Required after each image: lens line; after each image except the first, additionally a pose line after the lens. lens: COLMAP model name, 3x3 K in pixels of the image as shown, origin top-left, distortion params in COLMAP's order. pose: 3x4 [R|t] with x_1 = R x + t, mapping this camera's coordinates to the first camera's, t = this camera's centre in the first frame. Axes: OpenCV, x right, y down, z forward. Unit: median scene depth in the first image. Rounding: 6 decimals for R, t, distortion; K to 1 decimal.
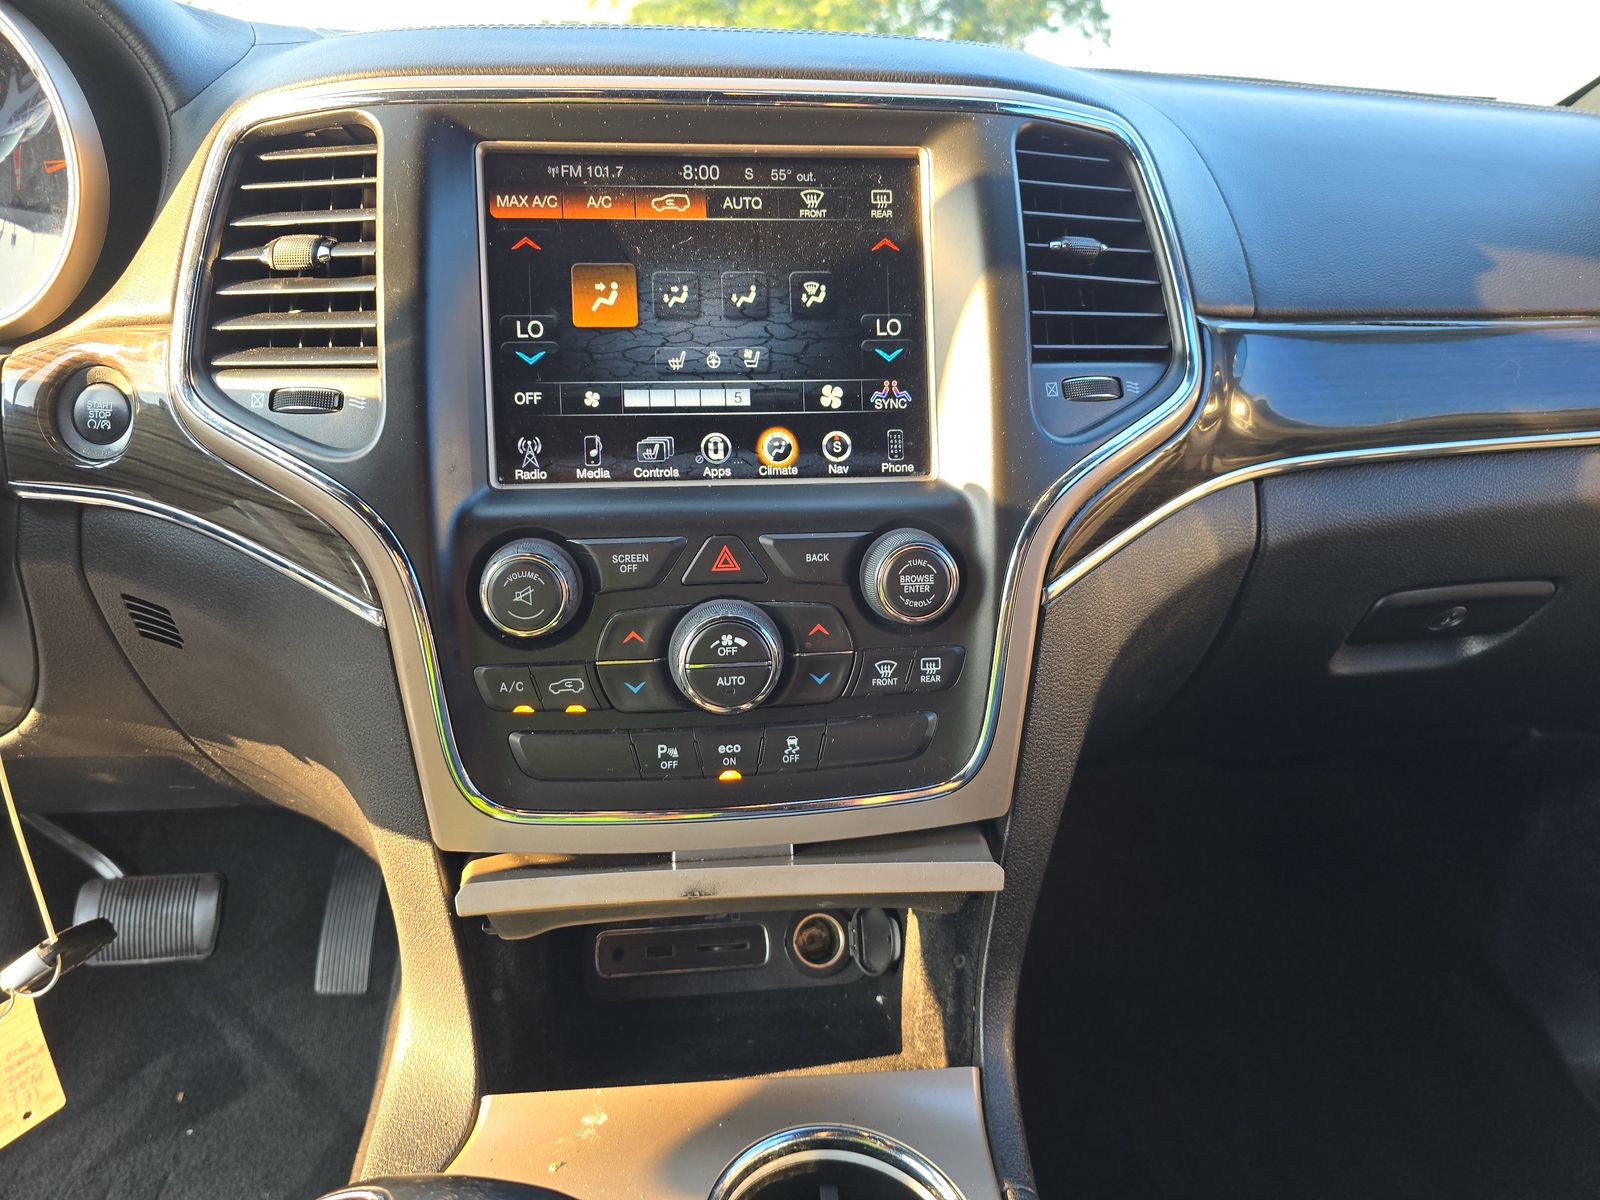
lens RADIAL K [[1132.4, 0, 797.2], [0, 1132.4, 608.5], [0, 0, 1]] dist [0.045538, -0.028926]
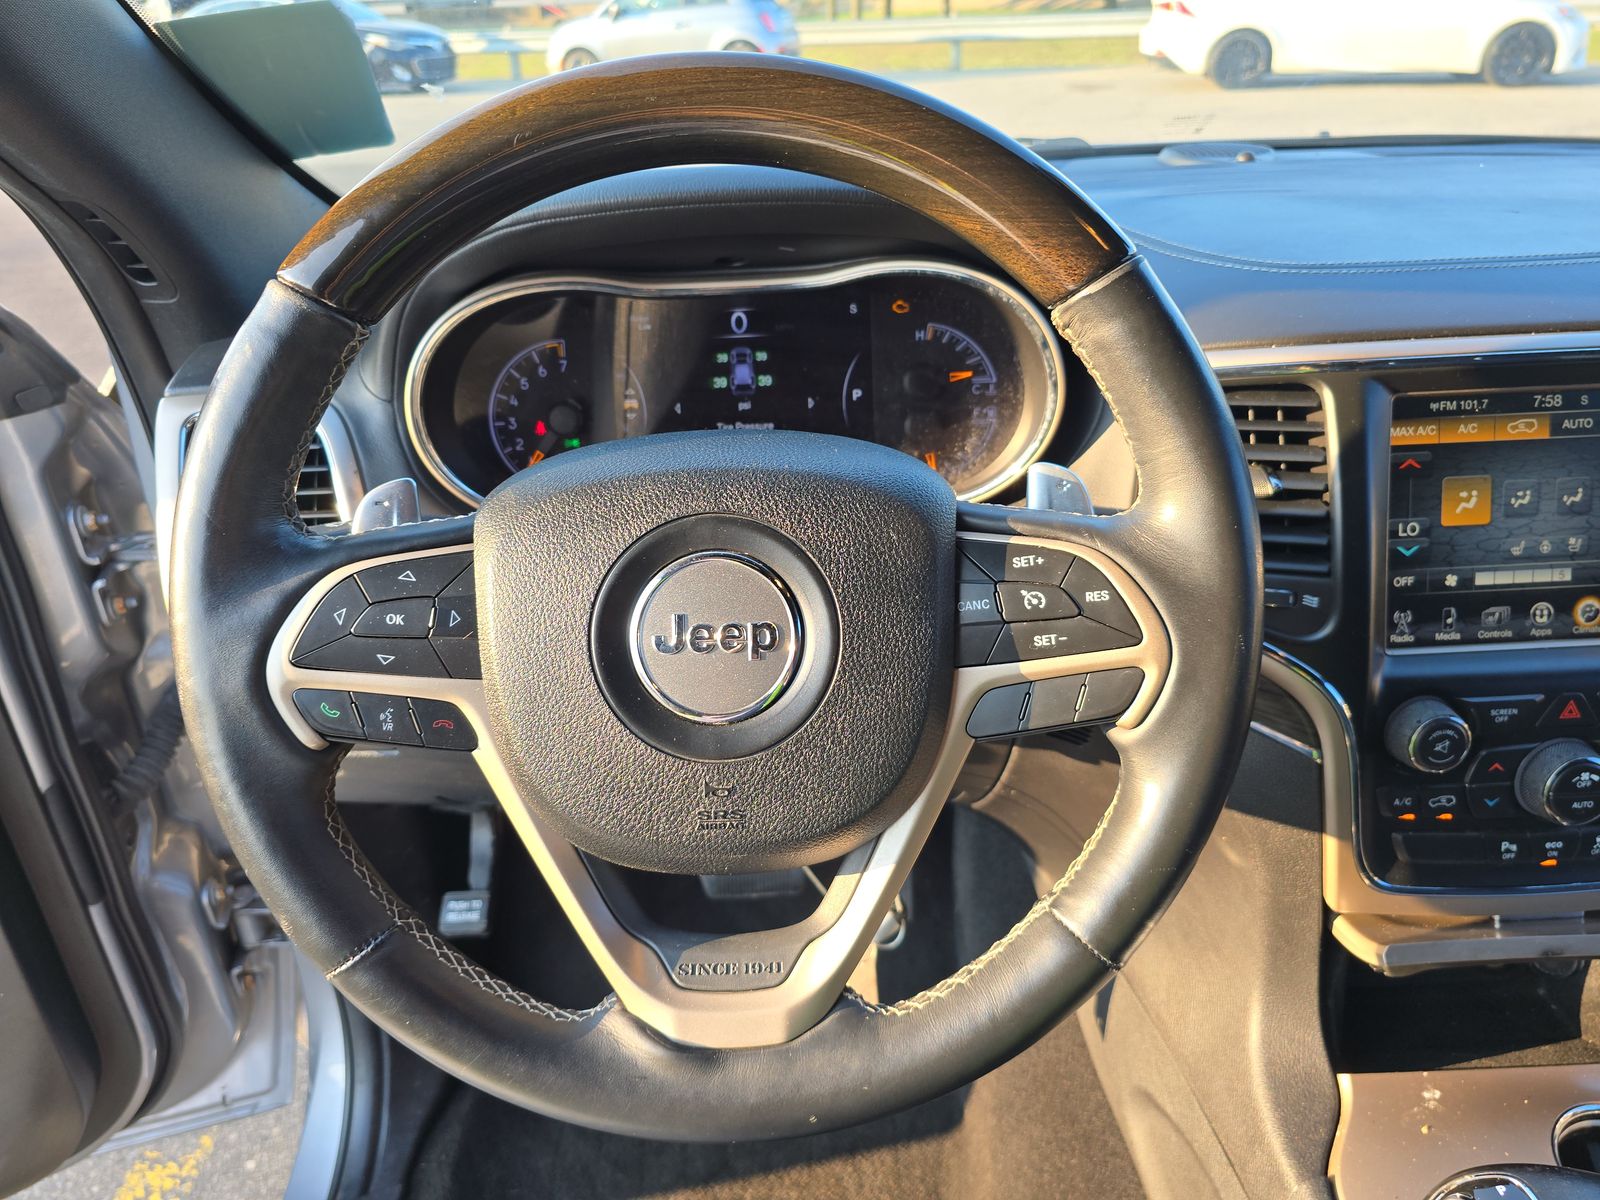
lens RADIAL K [[1132.4, 0, 799.9], [0, 1132.4, 593.1], [0, 0, 1]] dist [0.045538, -0.028926]
pose [[0.997033, 0.003329, -0.076898, -0.824813], [0.006870, 0.991227, 0.131995, -0.347948], [0.076663, -0.132132, 0.988263, -0.364021]]
